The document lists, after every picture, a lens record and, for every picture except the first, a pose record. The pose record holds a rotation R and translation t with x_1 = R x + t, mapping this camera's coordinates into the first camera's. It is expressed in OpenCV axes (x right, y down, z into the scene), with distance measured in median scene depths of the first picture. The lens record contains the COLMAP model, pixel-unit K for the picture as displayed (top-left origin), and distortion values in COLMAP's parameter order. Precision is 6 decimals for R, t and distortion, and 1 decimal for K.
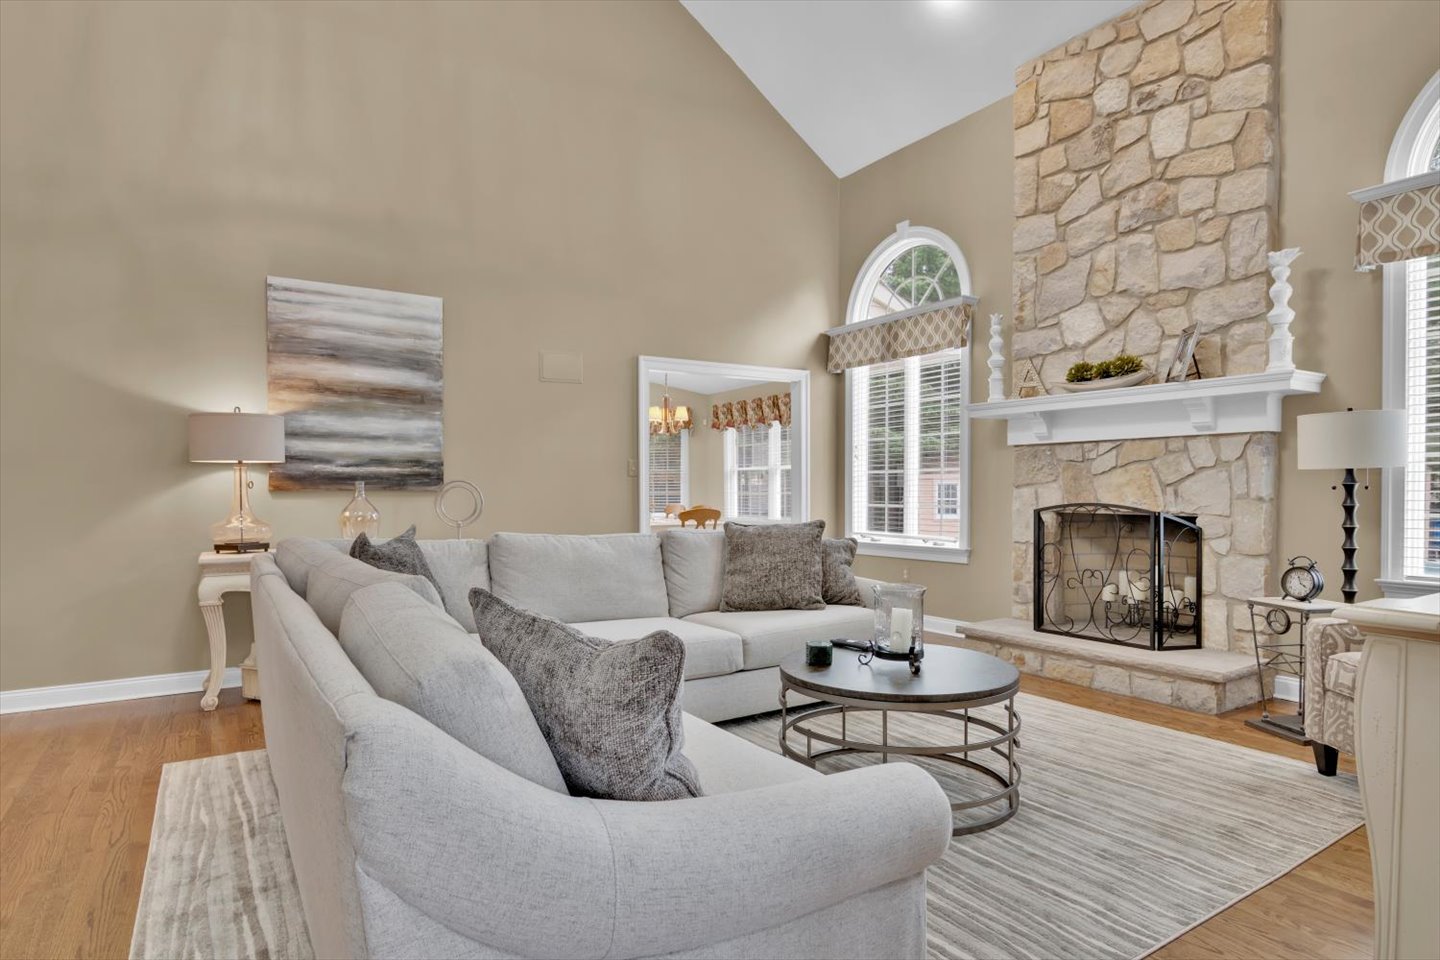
lens RADIAL K [[776.9, 0, 728.4], [0, 776.9, 508.5], [0, 0, 1]] dist [-0.004947, -0.005258]
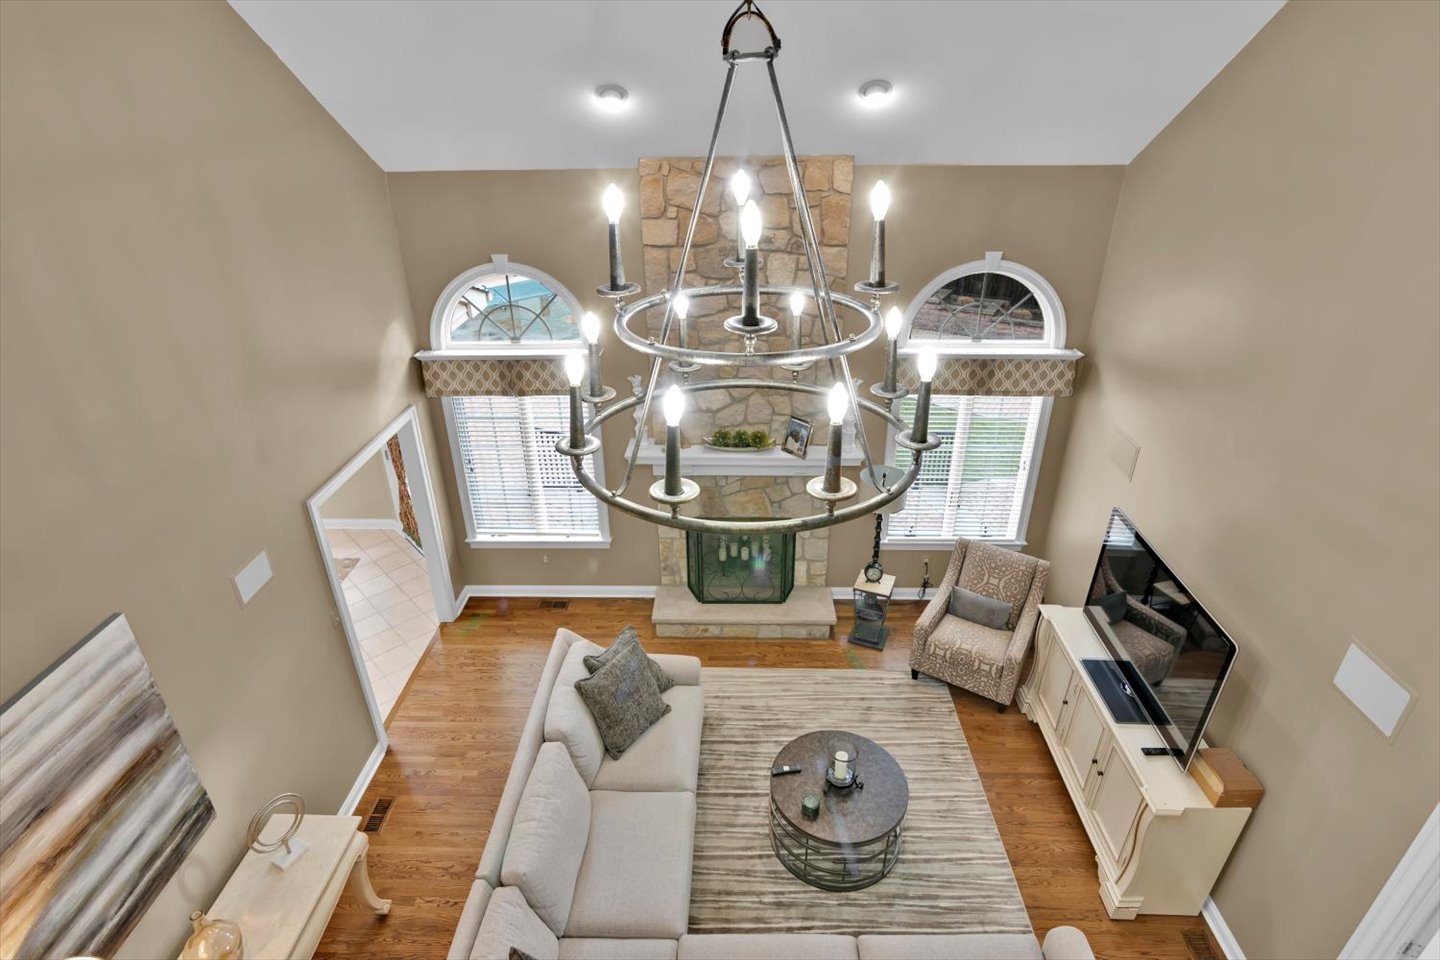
lens RADIAL K [[720.3, 0, 708.5], [0, 720.3, 486.2], [0, 0, 1]] dist [-0.006525, -0.004104]
pose [[0.577285, -0.376809, 0.724401, -0.515244], [0.037096, 0.898343, 0.437726, -0.657550], [-0.815699, -0.225820, 0.532578, 0.323634]]
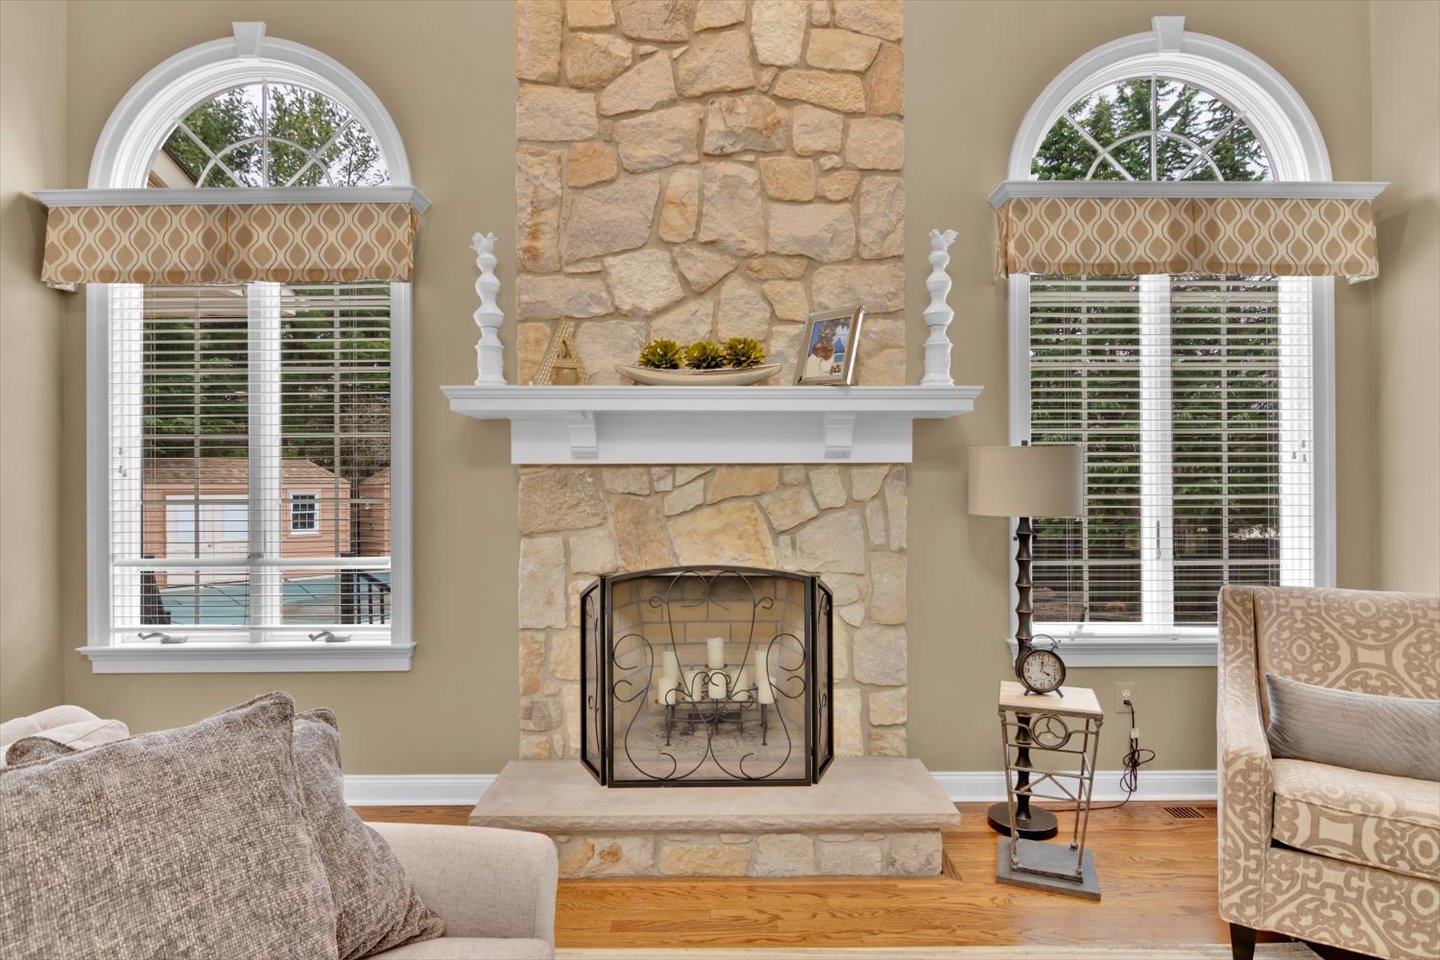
lens RADIAL K [[776.9, 0, 709.6], [0, 776.9, 486.5], [0, 0, 1]] dist [-0.004947, -0.005258]
pose [[0.548082, 0.000255, 0.836425, -0.049864], [0.025470, 0.999531, -0.016995, -0.057676], [-0.836037, 0.030618, 0.547818, 0.630440]]
